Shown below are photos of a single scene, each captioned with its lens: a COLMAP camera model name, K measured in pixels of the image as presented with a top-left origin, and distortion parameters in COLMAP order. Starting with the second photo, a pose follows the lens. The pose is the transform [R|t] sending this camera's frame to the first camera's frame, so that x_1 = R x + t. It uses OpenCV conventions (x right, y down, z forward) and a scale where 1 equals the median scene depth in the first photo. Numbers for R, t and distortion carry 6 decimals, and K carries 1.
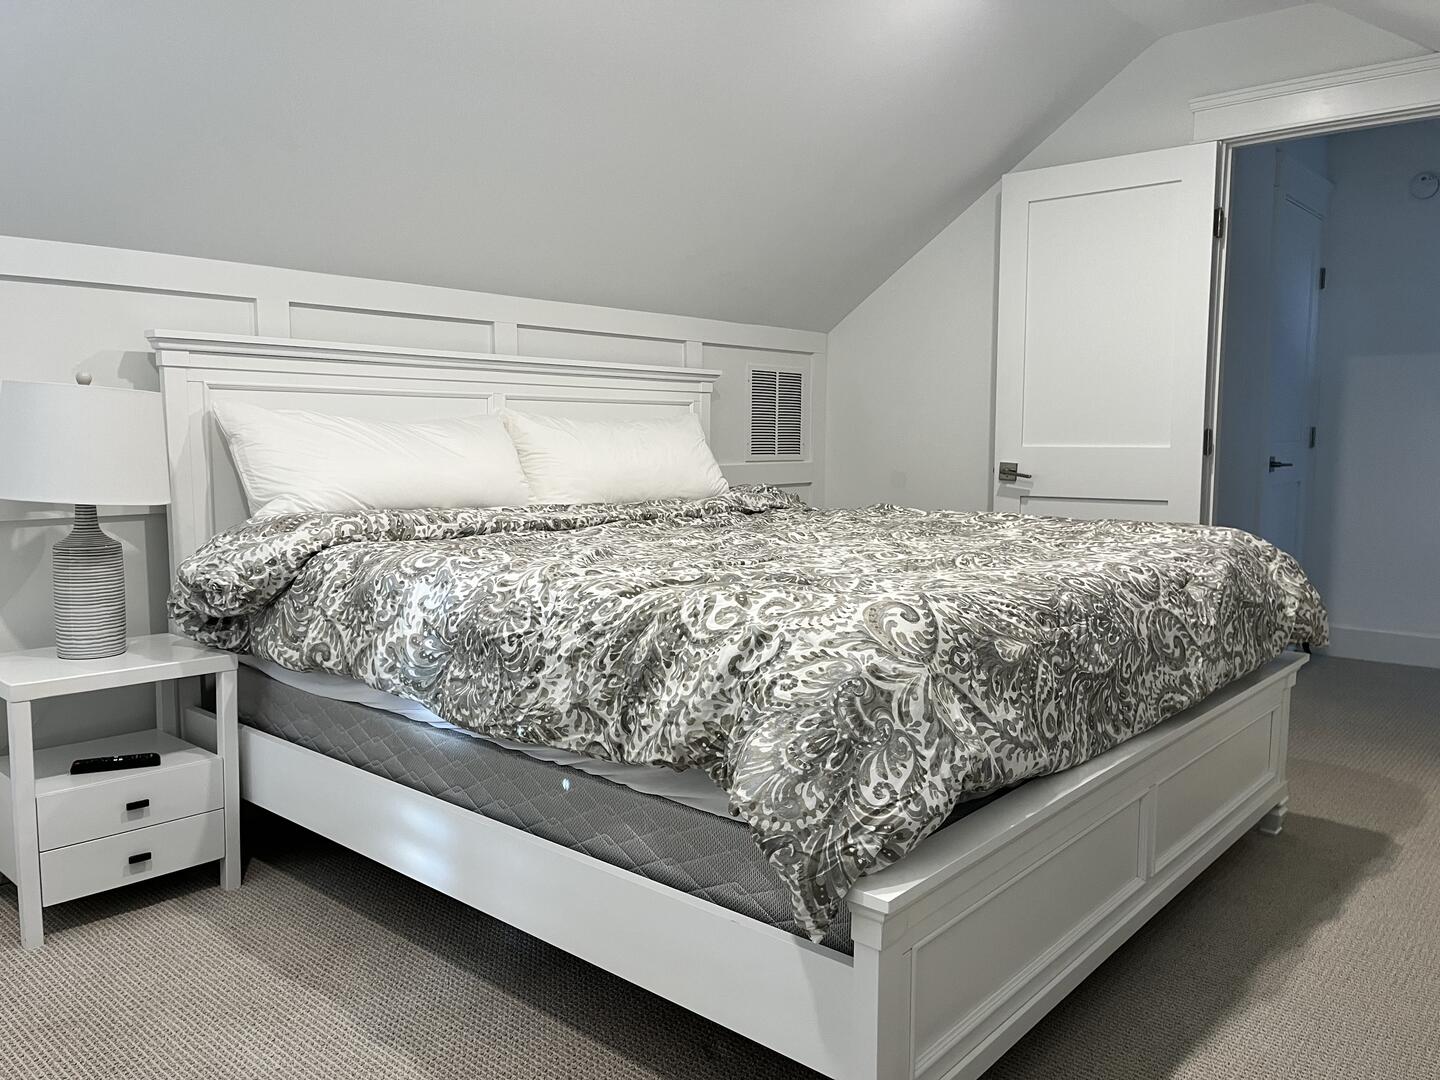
lens RADIAL K [[1106.2, 0, 724.3], [0, 1106.2, 535.1], [0, 0, 1]] dist [-0.005544, -0.002595]
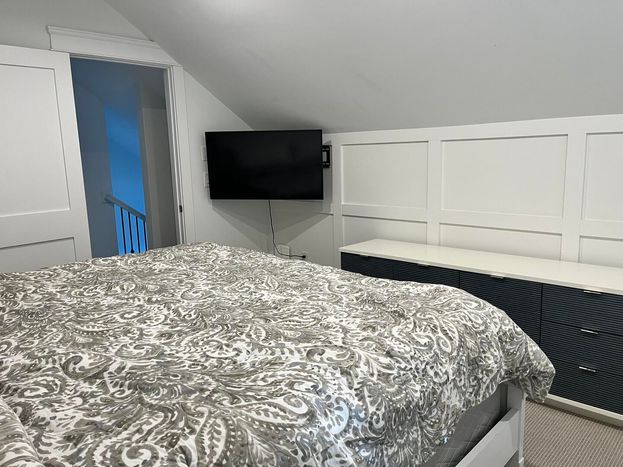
lens RADIAL K [[478.6, 0, 313.3], [0, 478.6, 236.7], [0, 0, 1]] dist [-0.005544, -0.002595]
pose [[0.038222, -0.168953, 0.984883, -0.740627], [0.124983, 0.978672, 0.163037, -0.221620], [-0.991422, 0.116862, 0.058523, 1.002820]]
